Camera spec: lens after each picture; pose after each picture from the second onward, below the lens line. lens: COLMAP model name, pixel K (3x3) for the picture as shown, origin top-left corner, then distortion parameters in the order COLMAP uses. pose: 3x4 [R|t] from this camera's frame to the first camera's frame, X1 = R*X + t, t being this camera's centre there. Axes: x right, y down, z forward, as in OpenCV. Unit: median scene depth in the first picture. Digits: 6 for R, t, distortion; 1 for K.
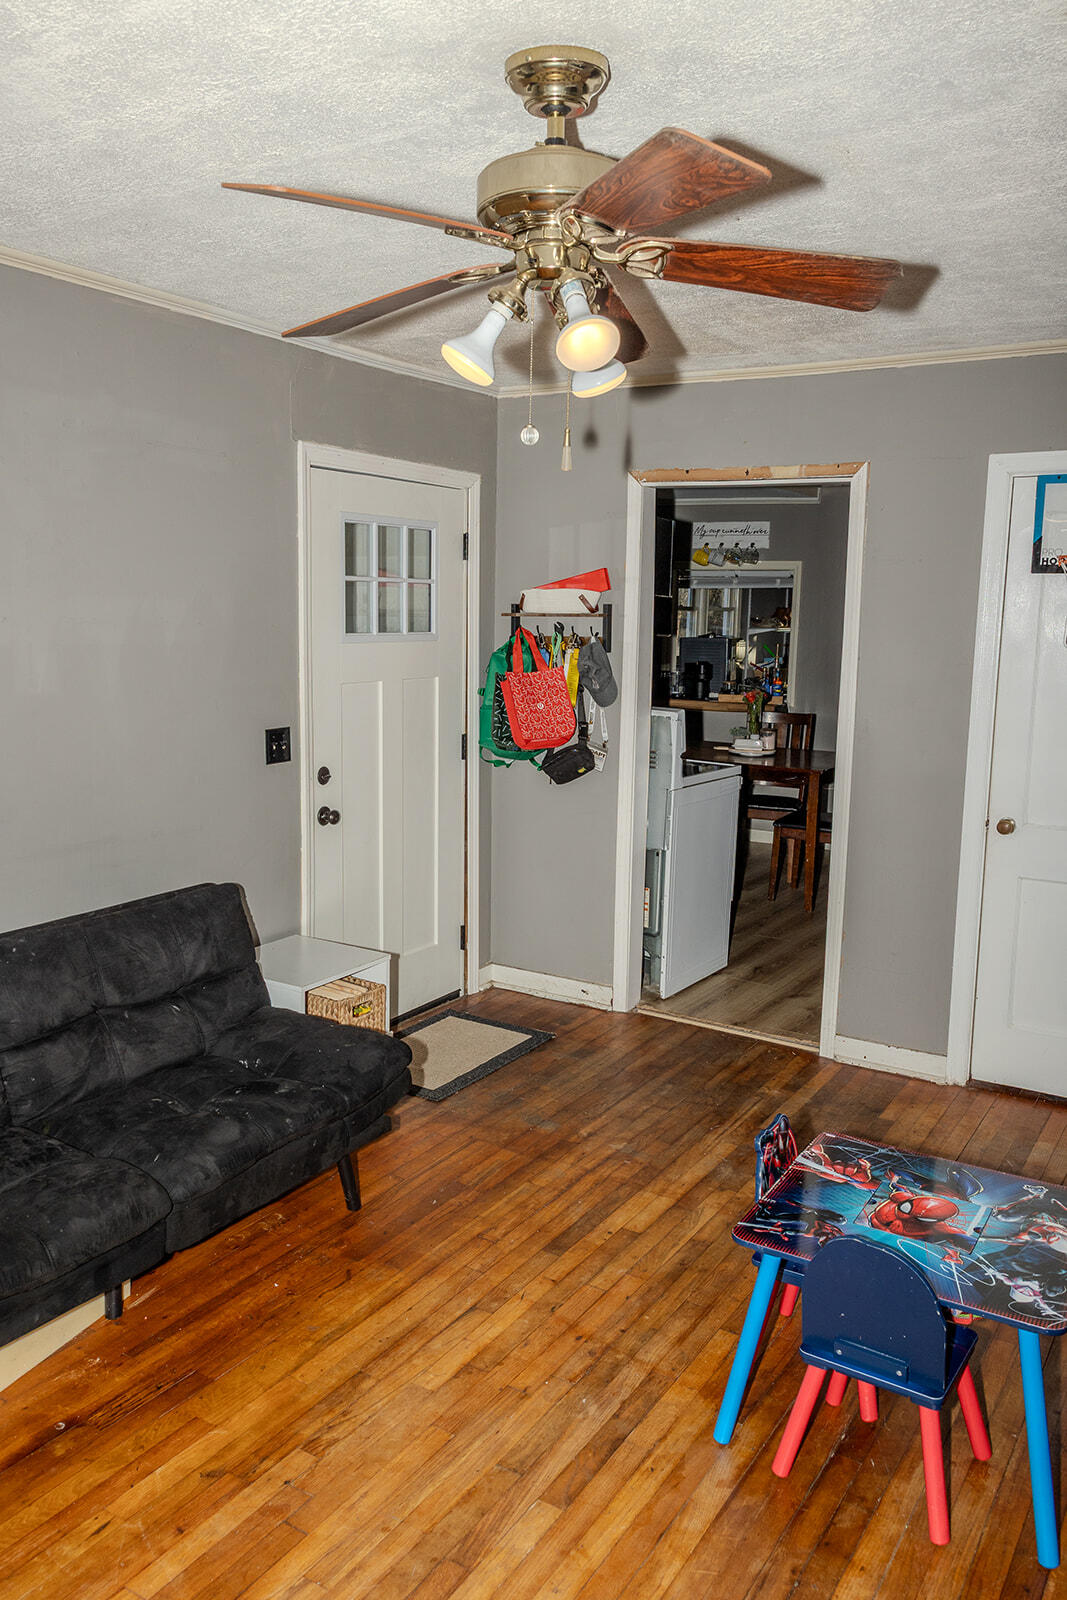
lens RADIAL K [[1237.9, 0, 533.5], [0, 1237.9, 800.0], [0, 0, 1]] dist [0.007752, -0.009605]
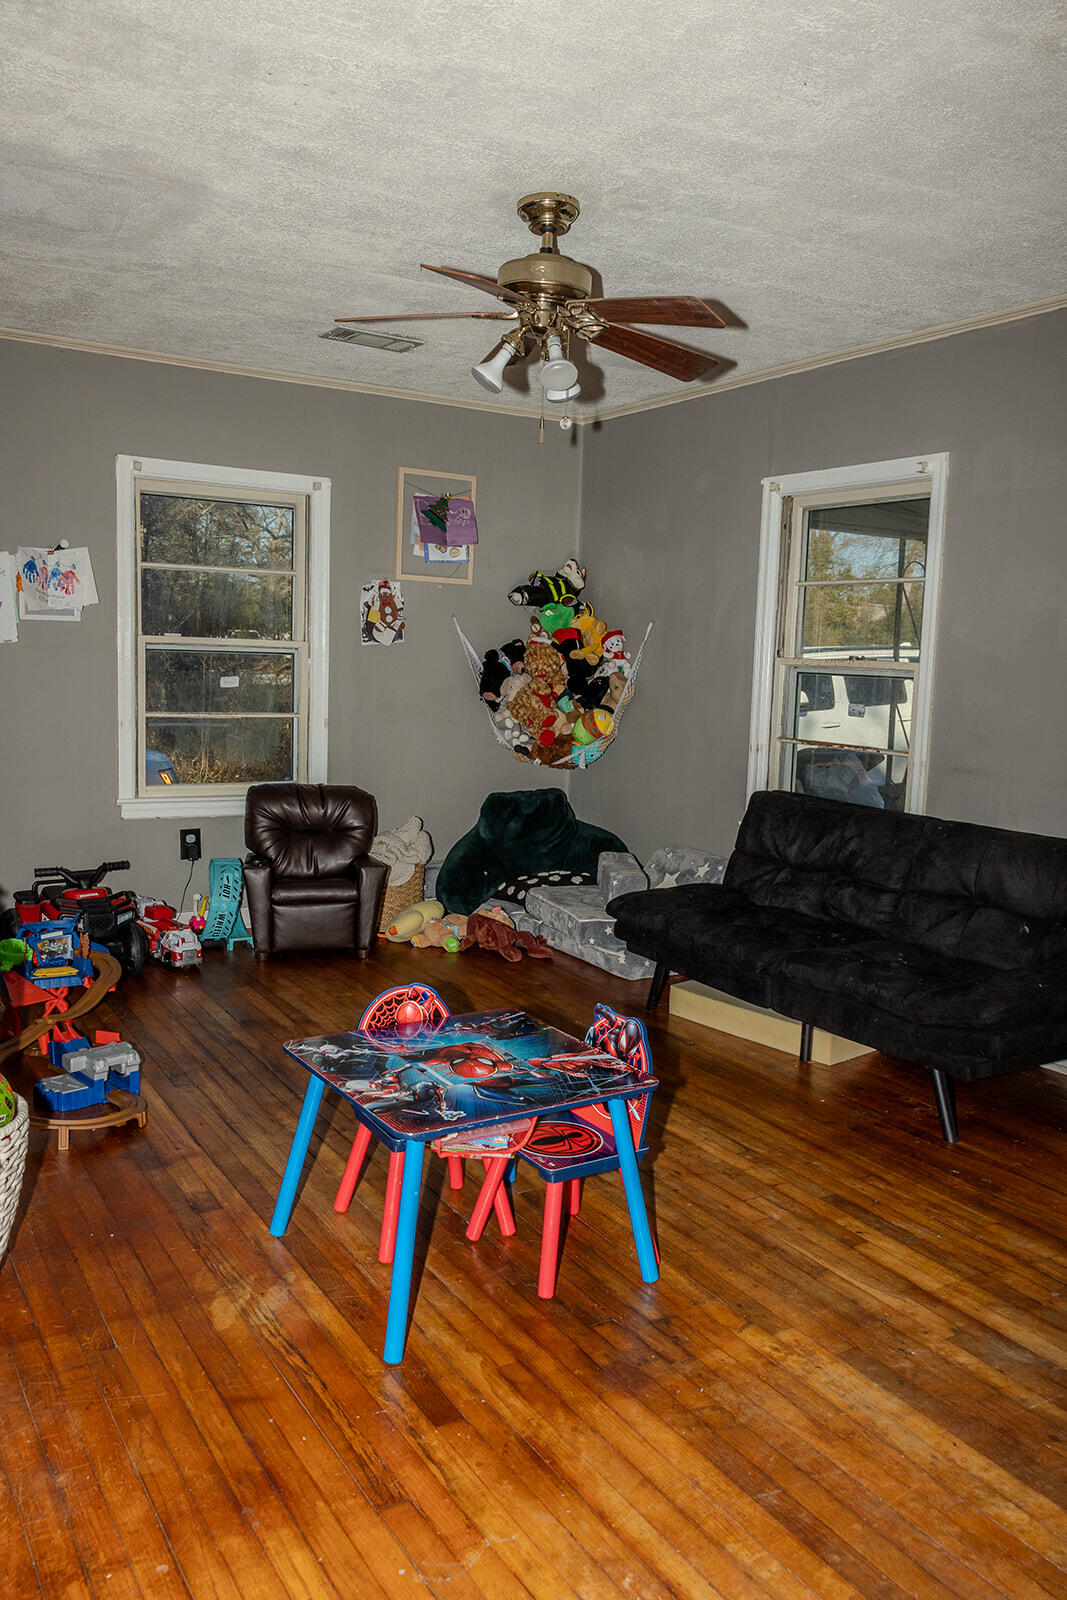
lens RADIAL K [[1237.9, 0, 533.5], [0, 1237.9, 800.0], [0, 0, 1]] dist [0.007752, -0.009605]
pose [[-0.437303, 0.076936, -0.896017, 1.181833], [-0.179239, 0.968888, 0.170671, -0.071756], [0.881271, 0.235236, -0.409908, 1.384114]]
